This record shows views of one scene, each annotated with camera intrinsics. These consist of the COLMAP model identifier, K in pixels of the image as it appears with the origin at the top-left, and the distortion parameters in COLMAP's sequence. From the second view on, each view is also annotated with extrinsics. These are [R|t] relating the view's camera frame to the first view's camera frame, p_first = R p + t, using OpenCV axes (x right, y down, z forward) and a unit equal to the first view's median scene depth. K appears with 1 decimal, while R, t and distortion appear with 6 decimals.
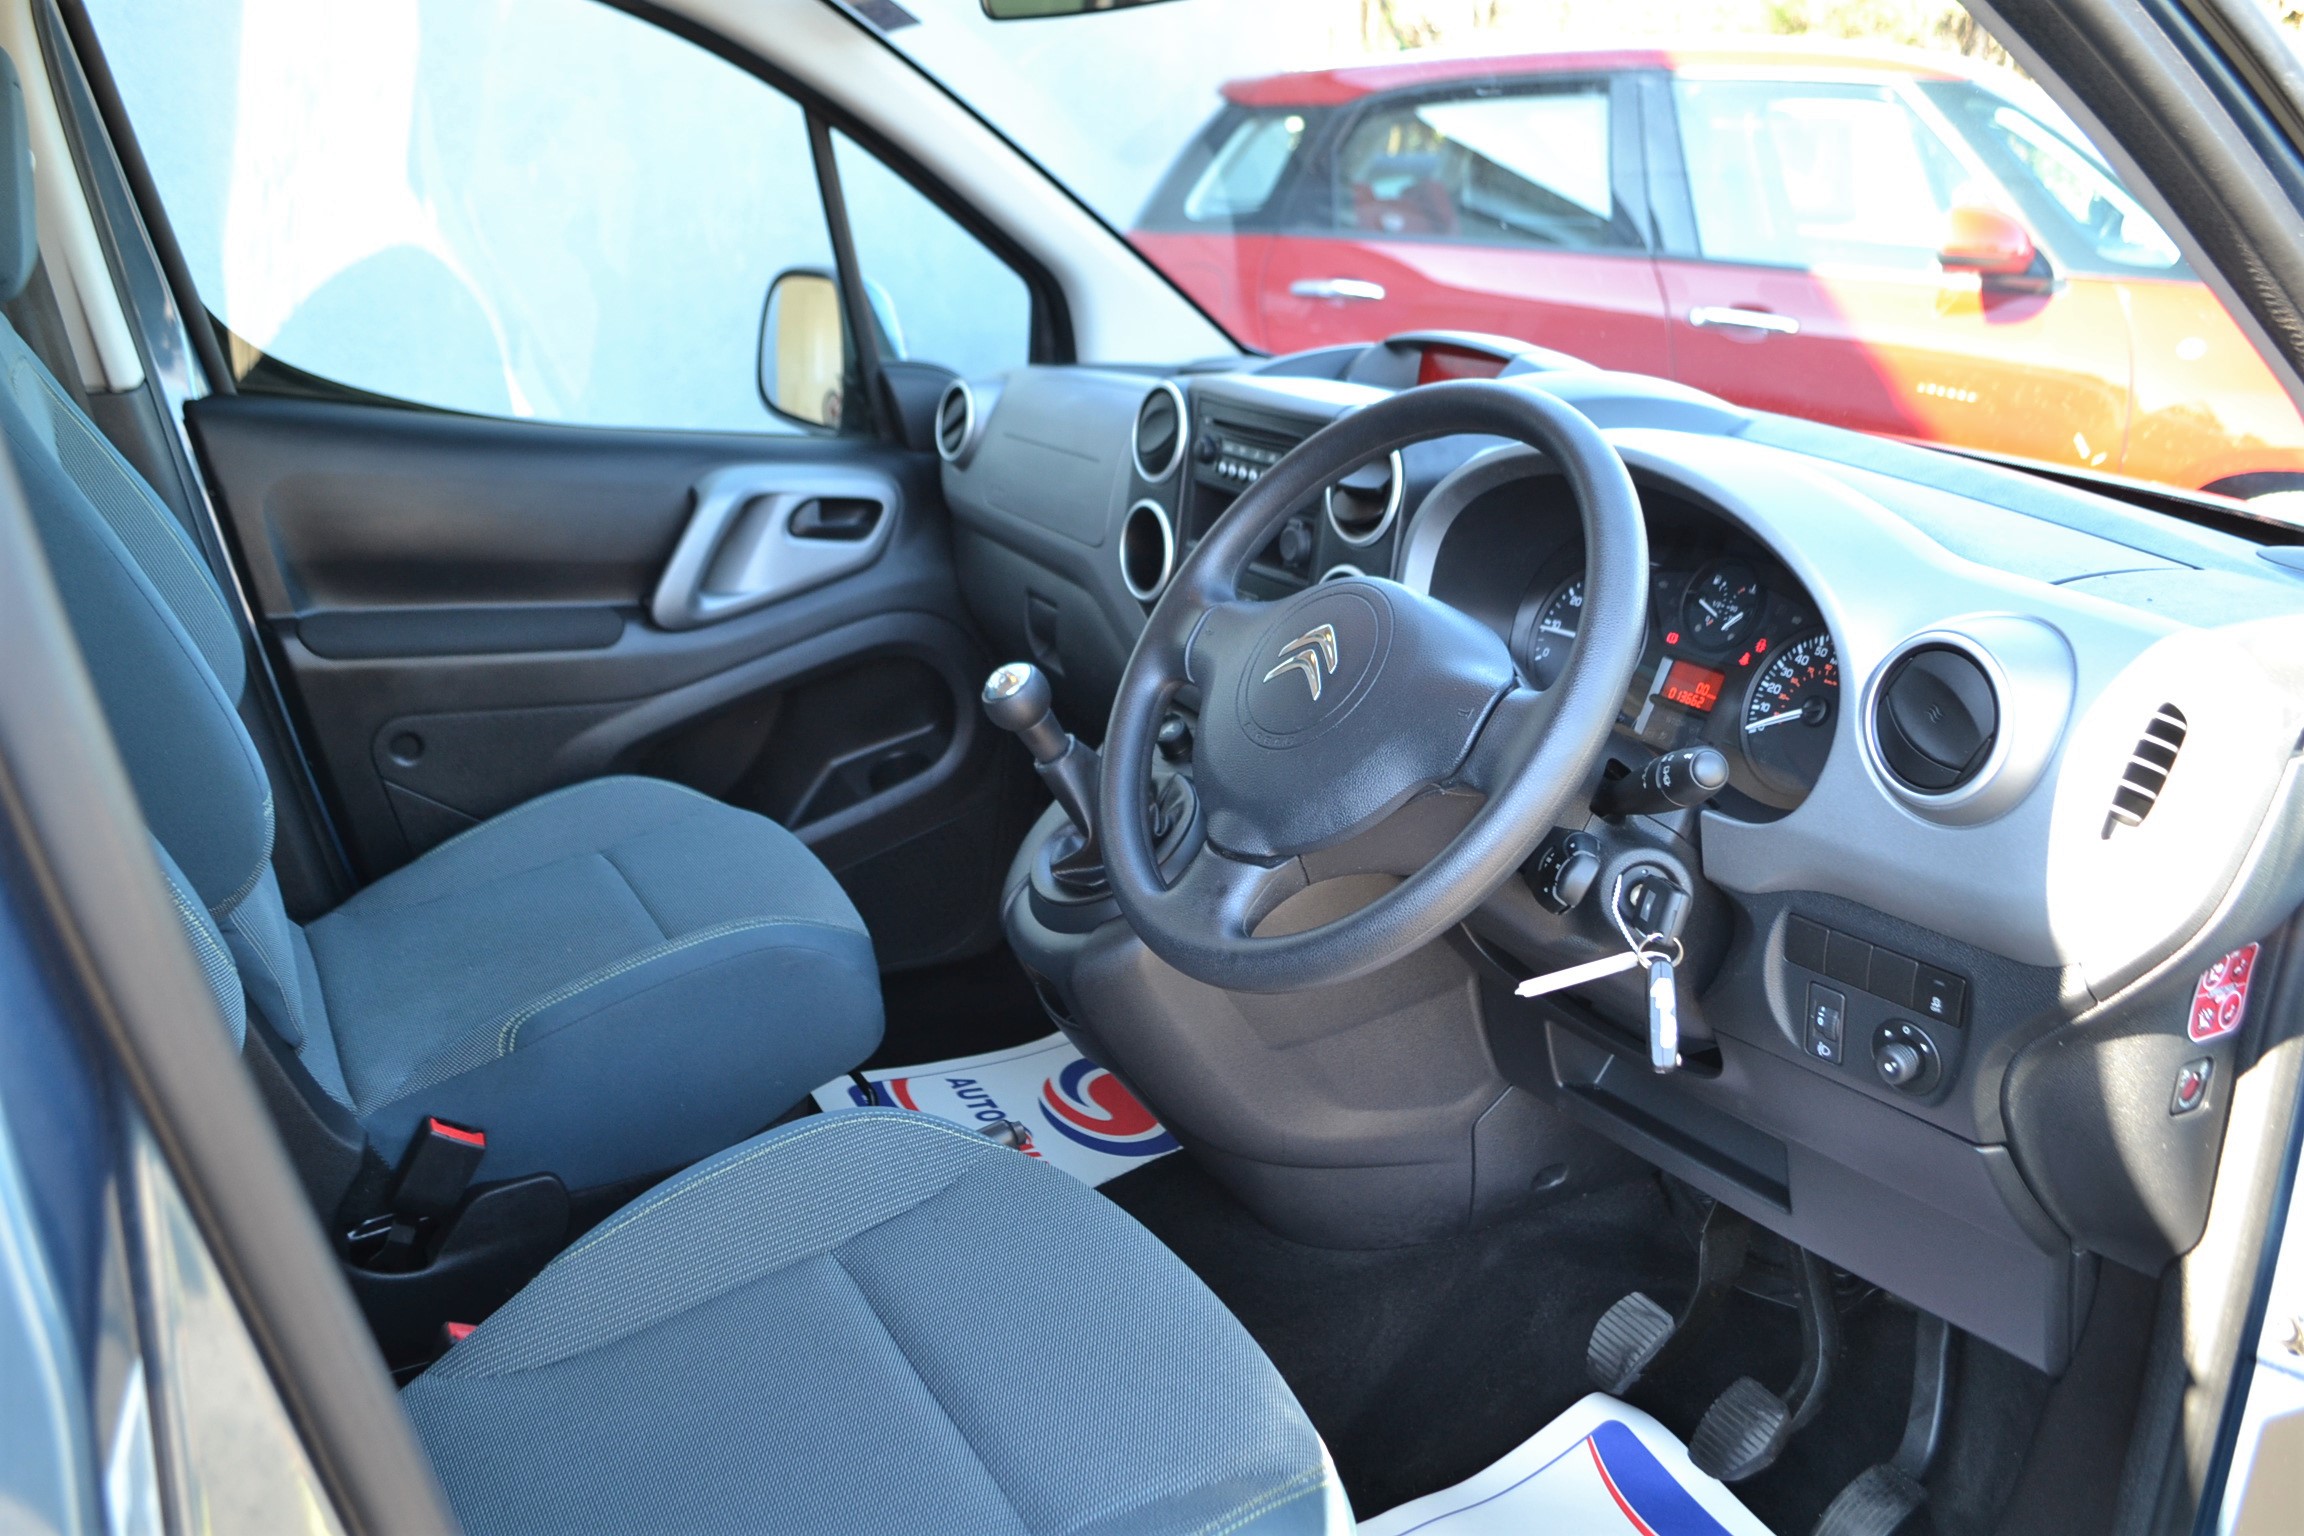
lens RADIAL K [[1848.1, 0, 1147.5], [0, 1848.1, 733.9], [0, 0, 1]] dist [-0.081394, 0.008491]
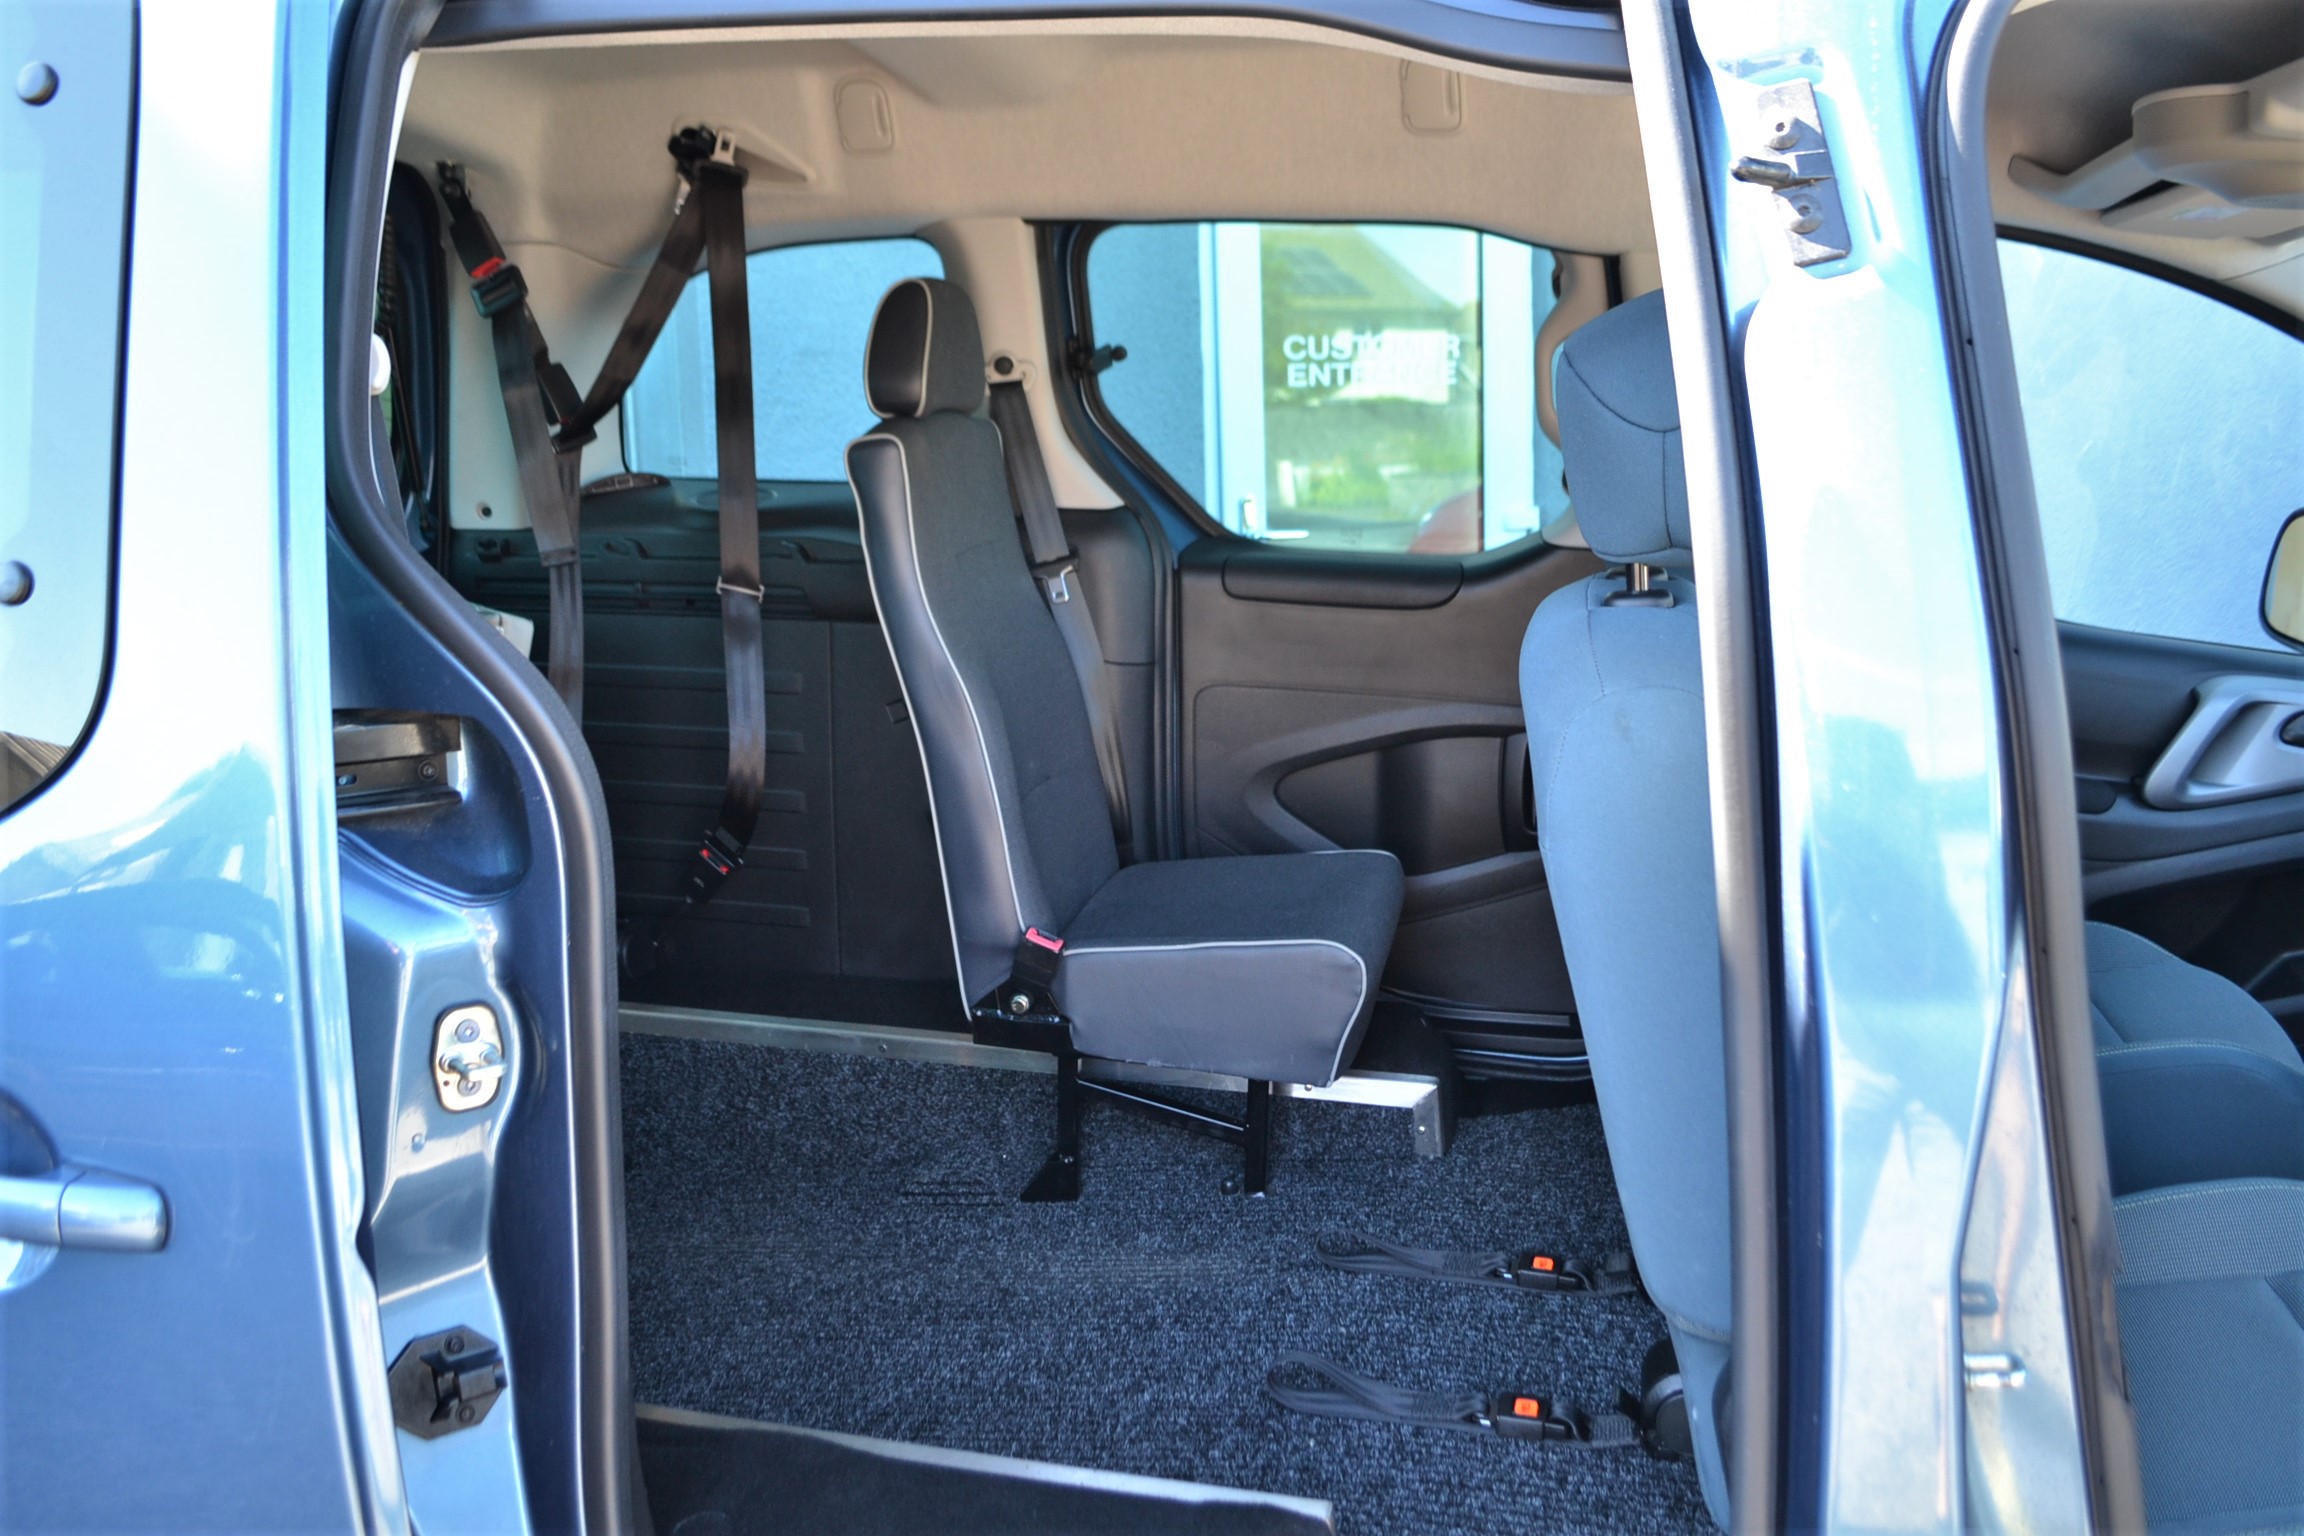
lens RADIAL K [[1848.1, 0, 1147.5], [0, 1848.1, 733.9], [0, 0, 1]] dist [-0.081394, 0.008491]
pose [[0.745221, 0.114836, -0.656855, 0.009227], [-0.189590, 0.980895, -0.043608, 0.076489], [0.639298, 0.157030, 0.752755, -0.305332]]
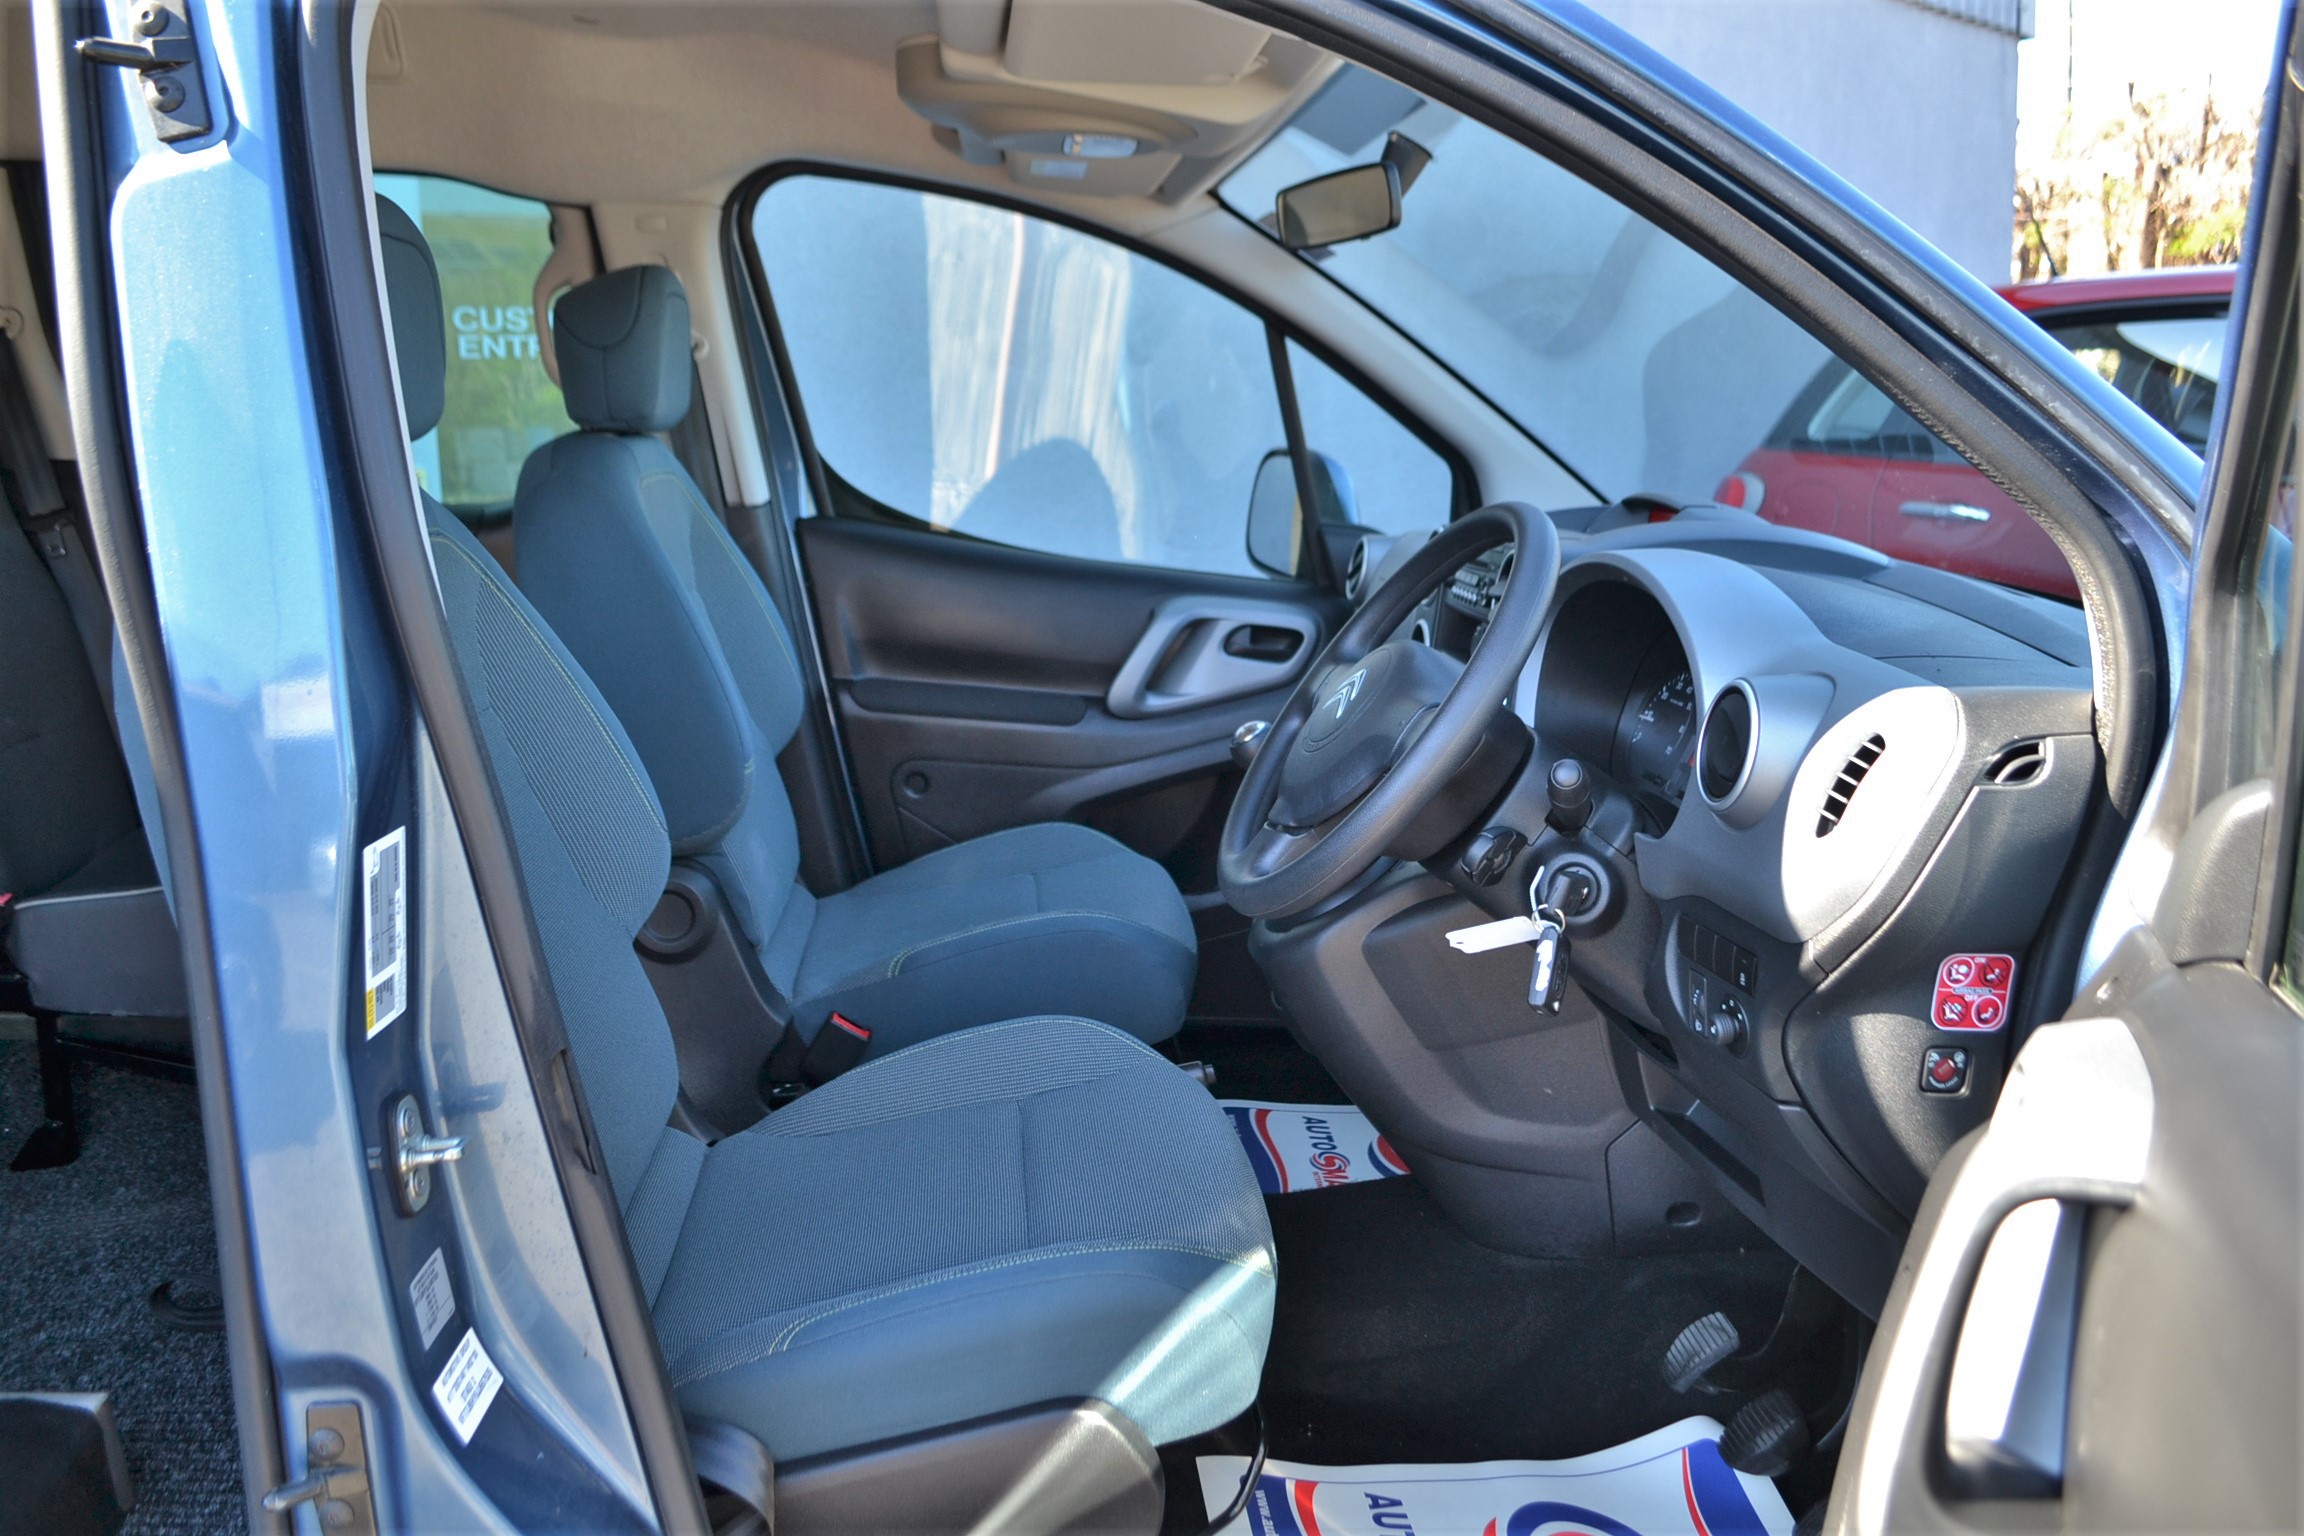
lens RADIAL K [[1848.1, 0, 1147.5], [0, 1848.1, 733.9], [0, 0, 1]] dist [-0.081394, 0.008491]
pose [[0.915358, 0.078274, -0.394960, 0.298014], [-0.125883, 0.987383, -0.096063, 0.084814], [0.382457, 0.137651, 0.913662, -0.187557]]
